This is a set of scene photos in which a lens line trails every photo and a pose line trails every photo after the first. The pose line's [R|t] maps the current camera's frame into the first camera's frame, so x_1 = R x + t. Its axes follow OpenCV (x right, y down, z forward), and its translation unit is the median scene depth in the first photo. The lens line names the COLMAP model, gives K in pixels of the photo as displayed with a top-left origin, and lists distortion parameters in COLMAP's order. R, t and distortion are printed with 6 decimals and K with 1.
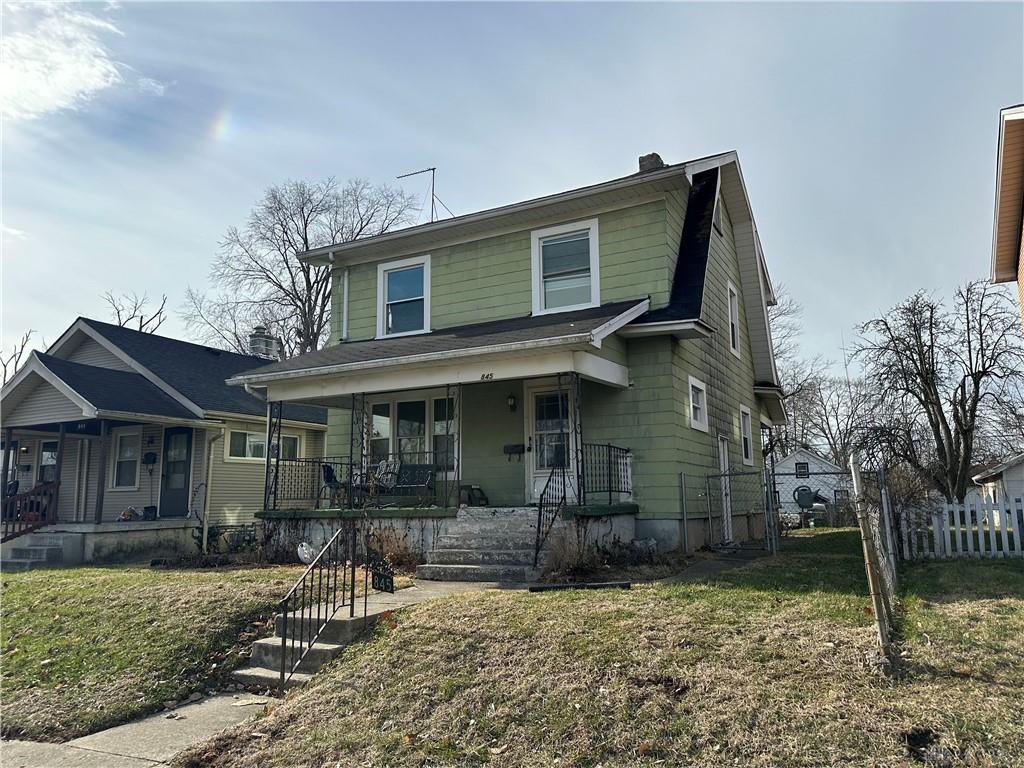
lens RADIAL K [[707.0, 0, 512.0], [0, 707.0, 384.0], [0, 0, 1]] dist [0.153246, -0.202843]
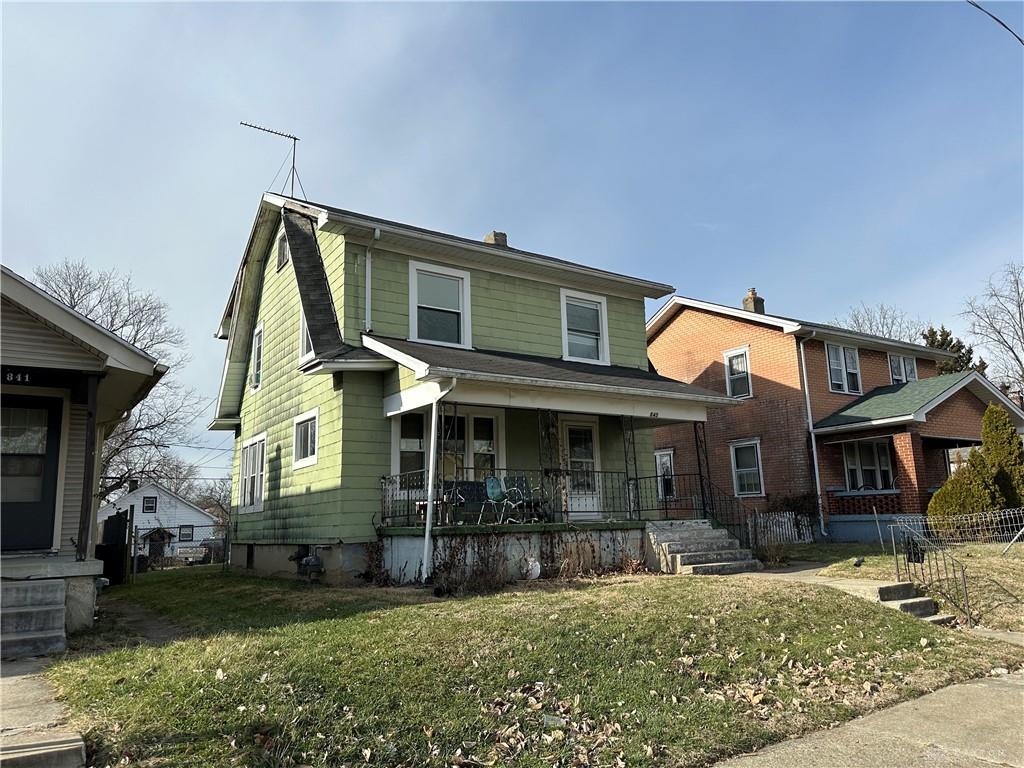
lens RADIAL K [[707.0, 0, 512.0], [0, 707.0, 384.0], [0, 0, 1]] dist [0.153246, -0.202843]
pose [[0.482613, 0.166445, 0.859873, -1.005387], [-0.120517, 0.985057, -0.123035, 0.097594], [-0.867502, -0.044251, 0.495461, 0.485695]]
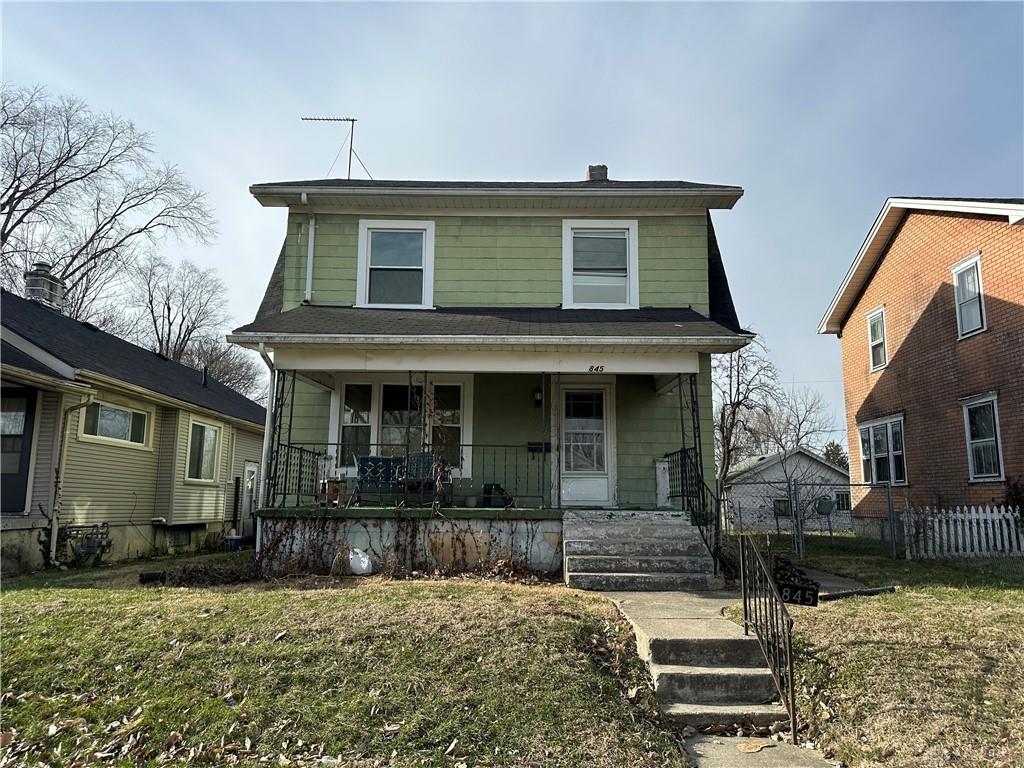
lens RADIAL K [[707.0, 0, 512.0], [0, 707.0, 384.0], [0, 0, 1]] dist [0.153246, -0.202843]
pose [[0.887744, 0.096145, 0.450184, -0.445298], [-0.094589, 0.995176, -0.026012, 0.035820], [-0.450514, -0.019490, 0.892557, 0.179169]]
